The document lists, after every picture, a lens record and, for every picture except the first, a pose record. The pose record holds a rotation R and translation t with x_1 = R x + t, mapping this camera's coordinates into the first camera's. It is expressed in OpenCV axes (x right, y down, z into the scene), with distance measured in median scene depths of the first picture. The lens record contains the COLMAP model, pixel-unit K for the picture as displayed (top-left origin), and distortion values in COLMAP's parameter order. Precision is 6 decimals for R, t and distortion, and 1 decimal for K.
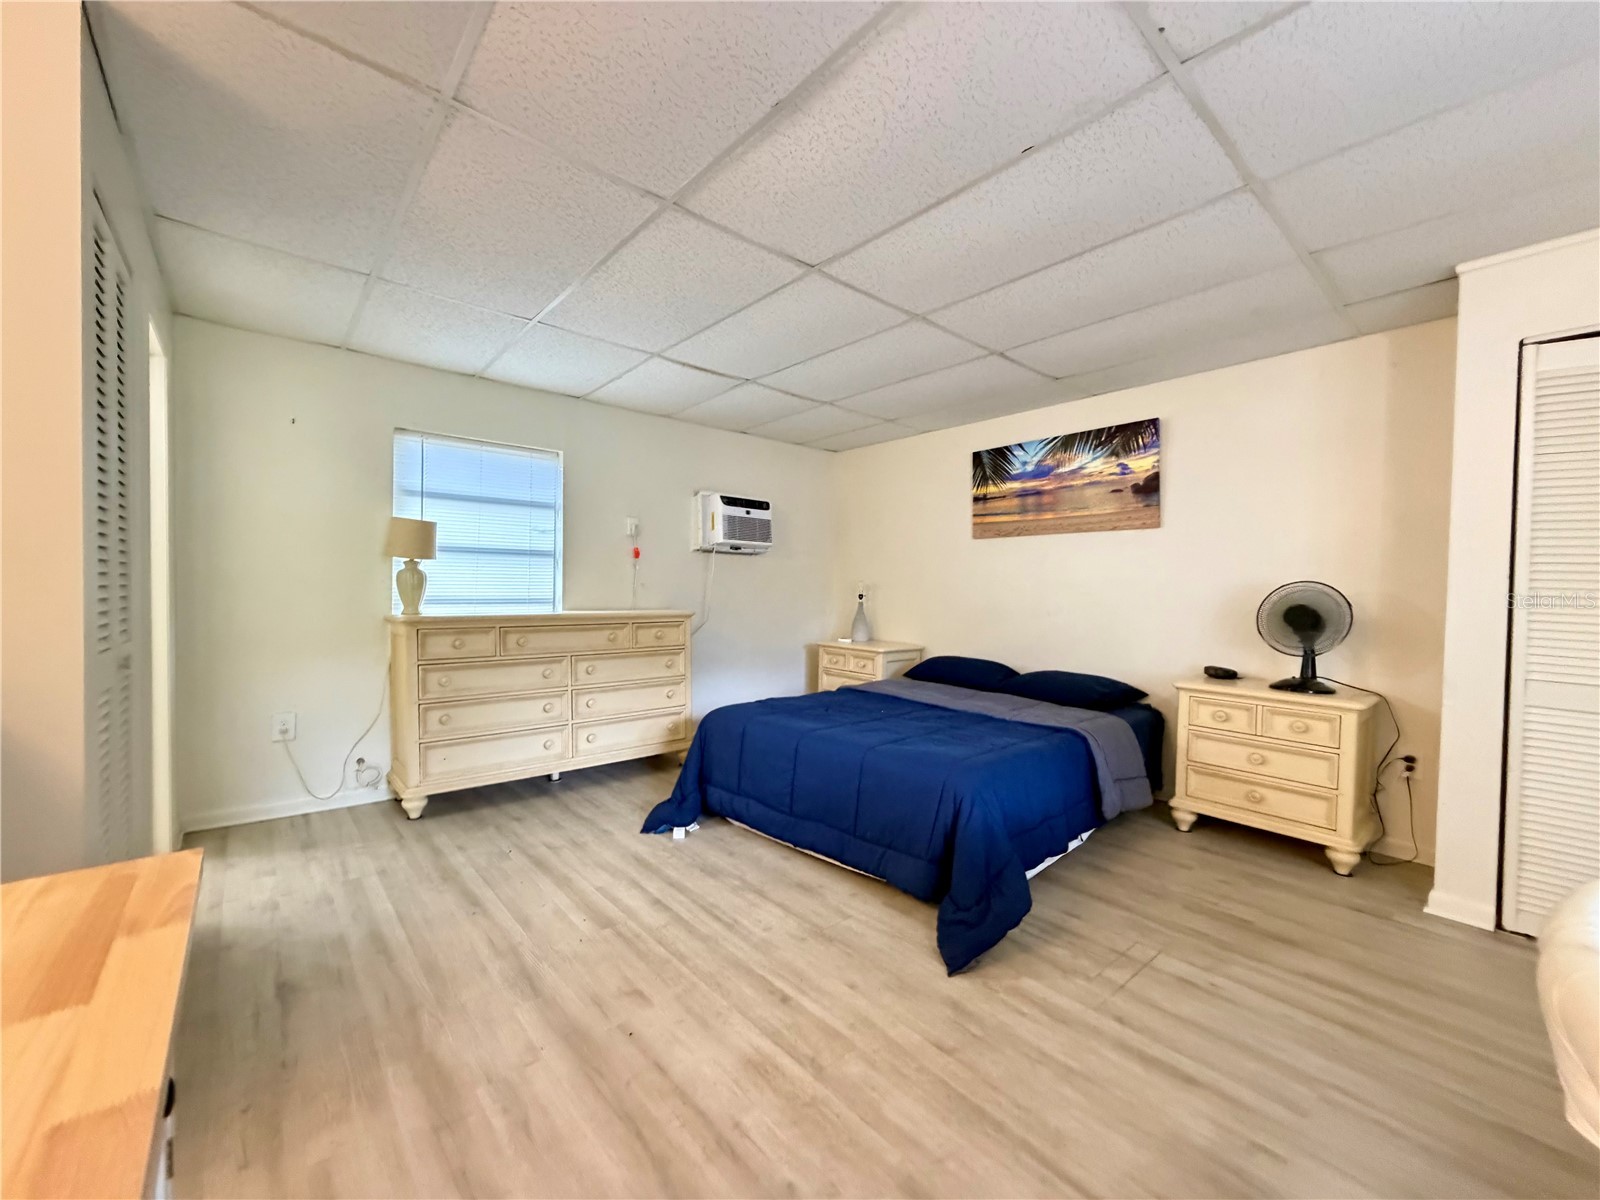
lens RADIAL K [[638.5, 0, 793.4], [0, 638.5, 601.0], [0, 0, 1]] dist [-0.002304, 0.000898]
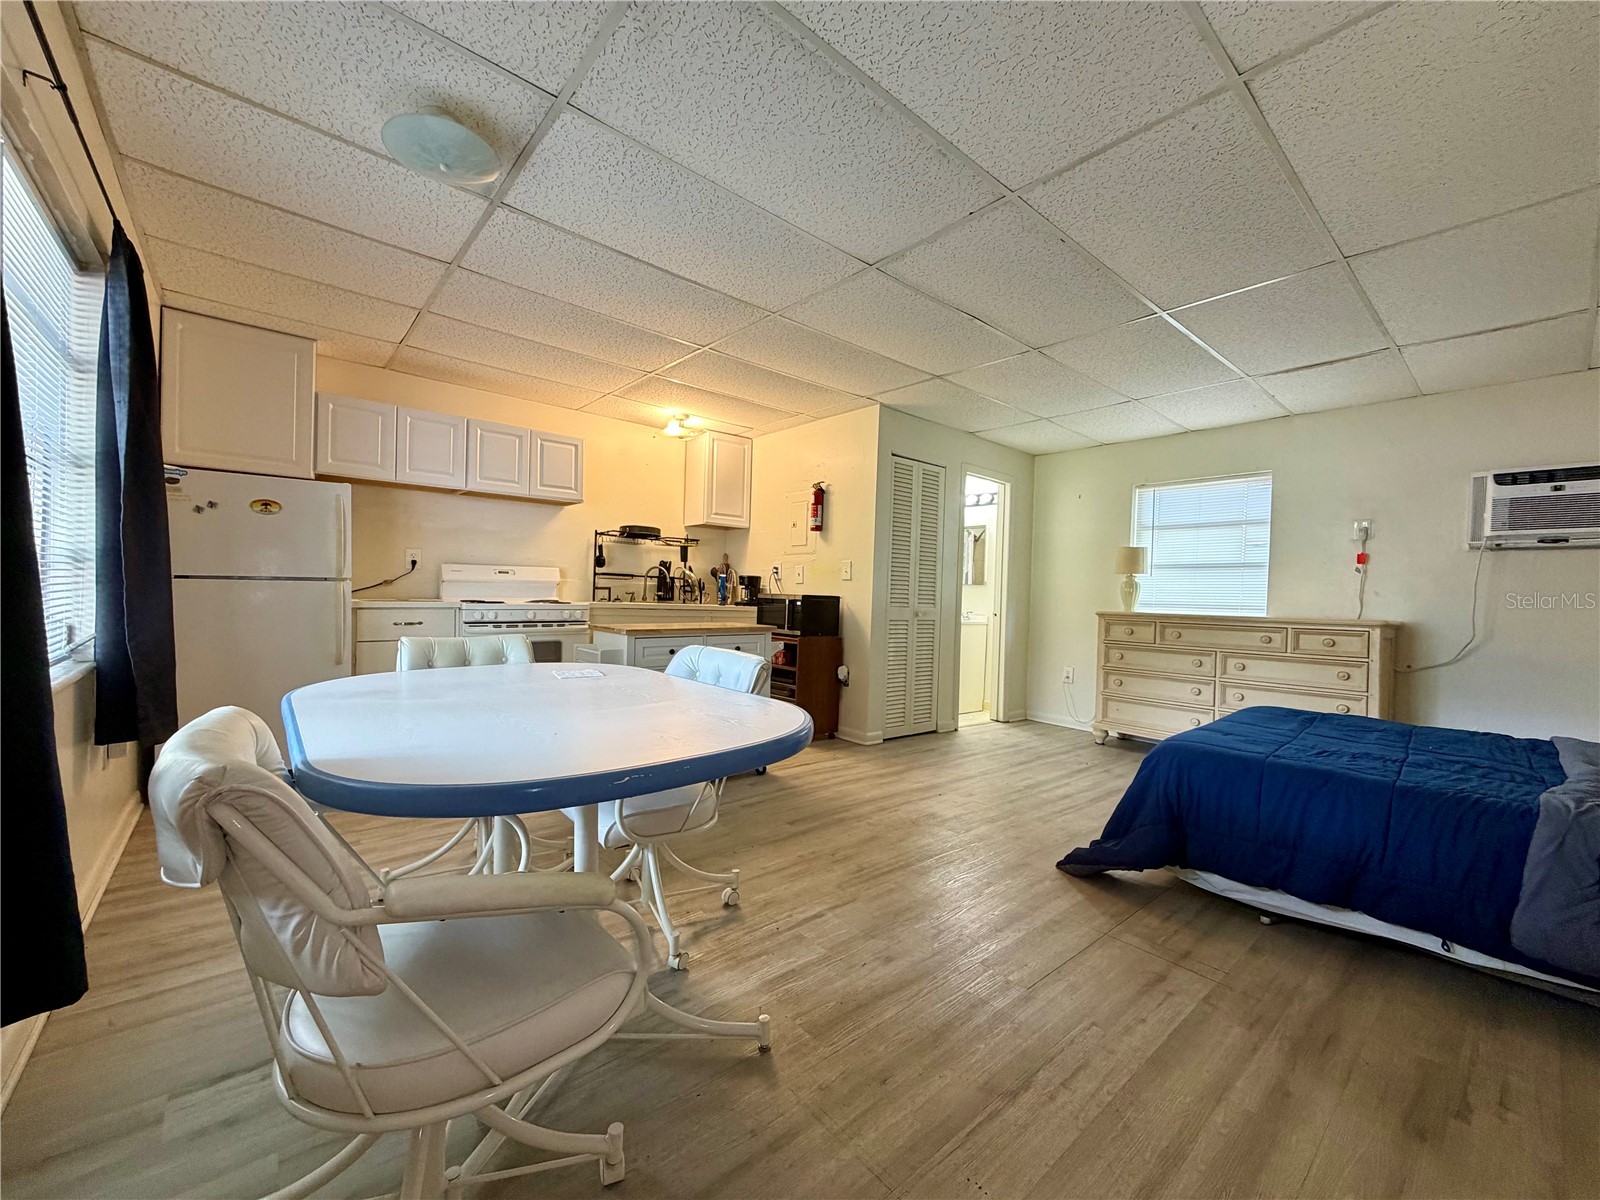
lens RADIAL K [[638.5, 0, 792.8], [0, 638.5, 601.8], [0, 0, 1]] dist [-0.002304, 0.000898]
pose [[-0.009410, -0.003924, -0.999948, 0.901984], [-0.052422, 0.998619, -0.003426, 0.044764], [0.998581, 0.052387, -0.009603, 0.255153]]
